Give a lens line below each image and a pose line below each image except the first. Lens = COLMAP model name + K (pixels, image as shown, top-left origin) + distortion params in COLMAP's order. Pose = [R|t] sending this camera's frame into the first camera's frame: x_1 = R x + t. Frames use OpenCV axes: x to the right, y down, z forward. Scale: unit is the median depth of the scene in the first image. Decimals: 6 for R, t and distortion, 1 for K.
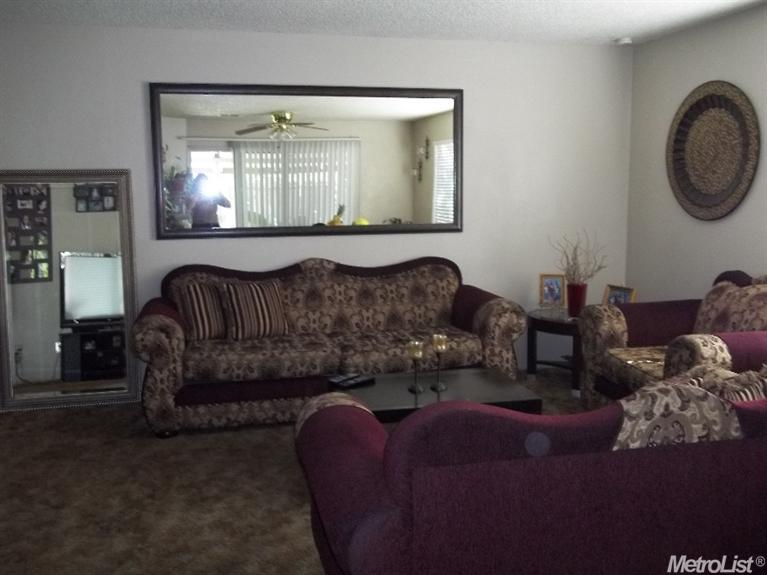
lens RADIAL K [[730.9, 0, 385.9], [0, 730.9, 287.8], [0, 0, 1]] dist [-0.015676, 0.000000]
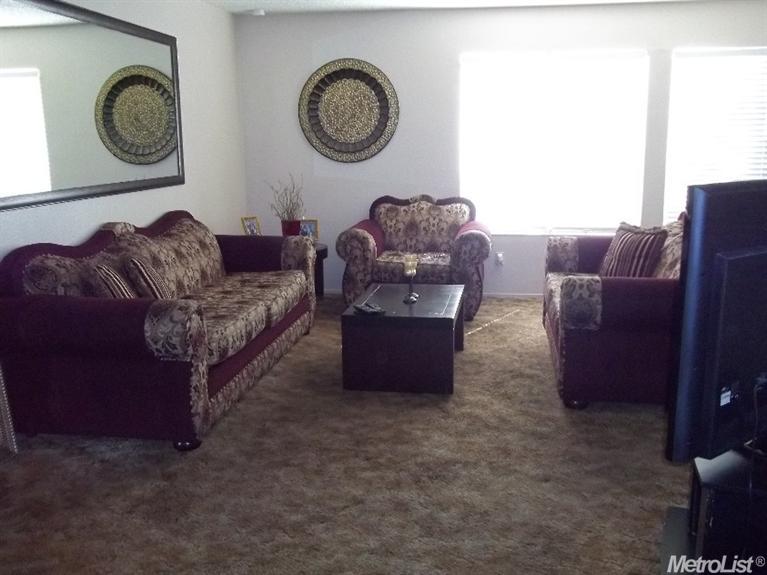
lens RADIAL K [[730.9, 0, 386.0], [0, 730.9, 286.8], [0, 0, 1]] dist [-0.015676, 0.000000]
pose [[0.375632, -0.180746, 0.908973, -1.018827], [0.136450, 0.980895, 0.138659, -0.055967], [-0.916669, 0.071945, 0.393118, 0.527652]]
